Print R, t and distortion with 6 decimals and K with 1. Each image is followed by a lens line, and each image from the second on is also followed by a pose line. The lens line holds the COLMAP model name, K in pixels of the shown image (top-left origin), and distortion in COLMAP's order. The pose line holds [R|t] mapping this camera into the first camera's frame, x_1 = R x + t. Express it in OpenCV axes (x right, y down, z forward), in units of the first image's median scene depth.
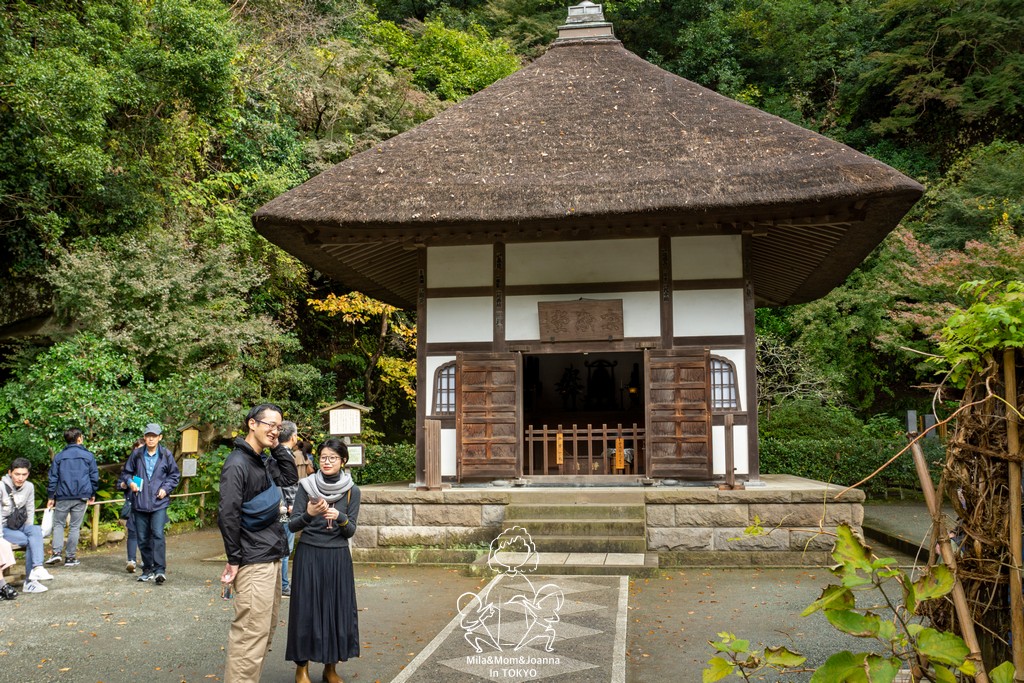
lens RADIAL K [[966.7, 0, 512.3], [0, 966.7, 341.7], [0, 0, 1]] dist [0.003730, 0.000000]
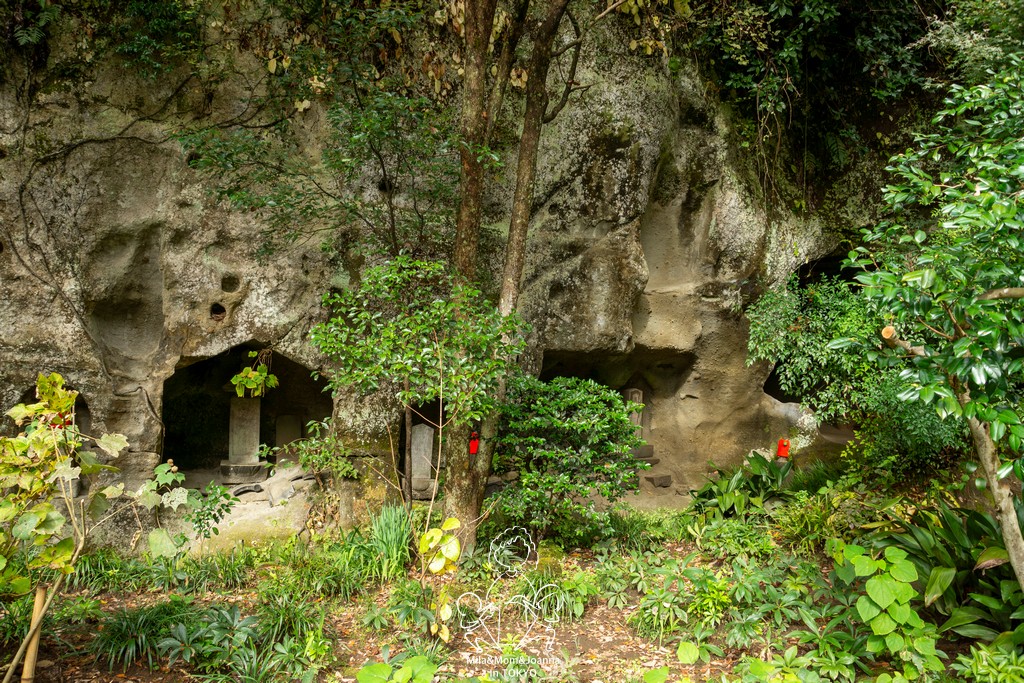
lens RADIAL K [[718.1, 0, 512.4], [0, 718.1, 343.8], [0, 0, 1]] dist [-0.043929, -0.002905]
pose [[0.546671, -0.015652, -0.837201, -0.372136], [0.050090, 0.998646, 0.014037, 0.076342], [0.835848, -0.049609, 0.546715, 0.763460]]
